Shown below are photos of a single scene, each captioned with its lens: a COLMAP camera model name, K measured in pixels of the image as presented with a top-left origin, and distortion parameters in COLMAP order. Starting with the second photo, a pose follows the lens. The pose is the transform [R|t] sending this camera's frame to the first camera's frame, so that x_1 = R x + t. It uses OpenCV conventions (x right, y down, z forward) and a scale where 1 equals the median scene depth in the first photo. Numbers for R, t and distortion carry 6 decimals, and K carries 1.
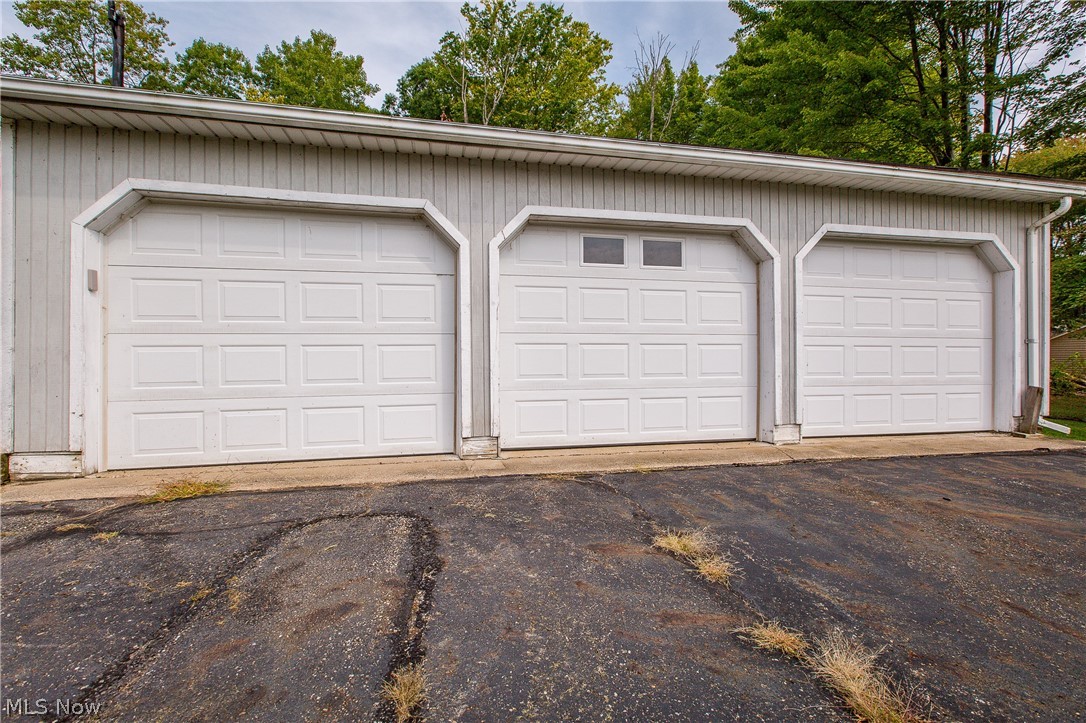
lens RADIAL K [[486.0, 0, 543.6], [0, 486.0, 358.6], [0, 0, 1]] dist [0.000440, -0.000146]
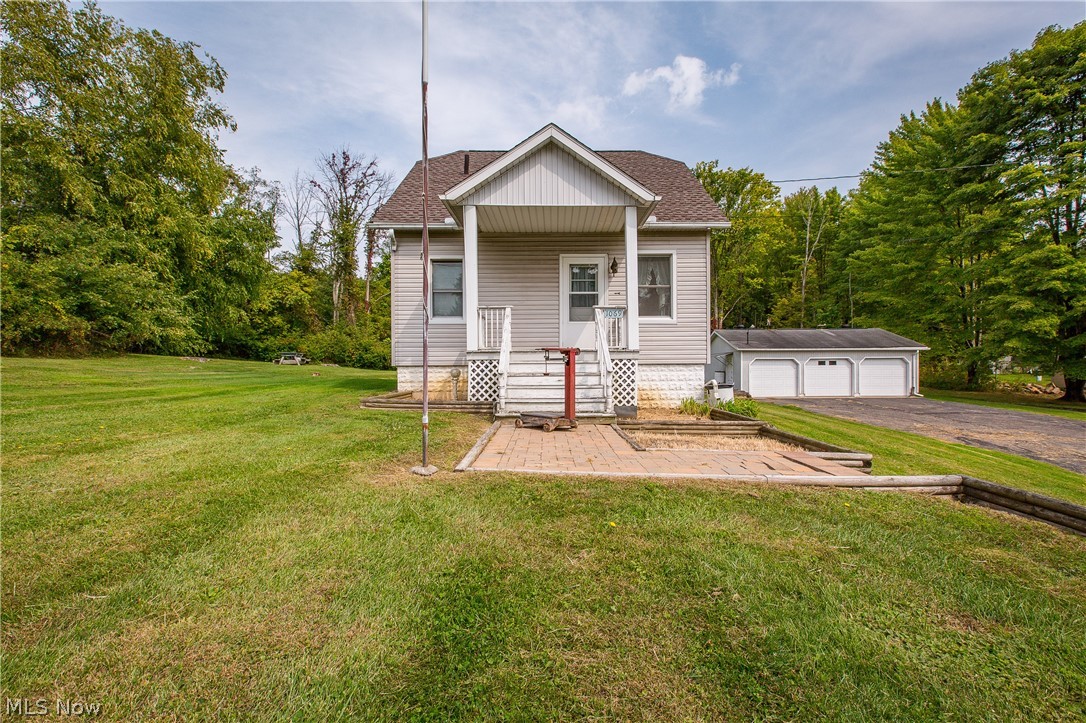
lens RADIAL K [[486.0, 0, 543.6], [0, 486.0, 358.6], [0, 0, 1]] dist [0.000440, -0.000146]
pose [[0.968840, -0.012748, -0.247359, -1.502333], [0.000916, 0.998852, -0.047888, 0.004176], [0.247686, 0.046169, 0.967740, -4.949876]]
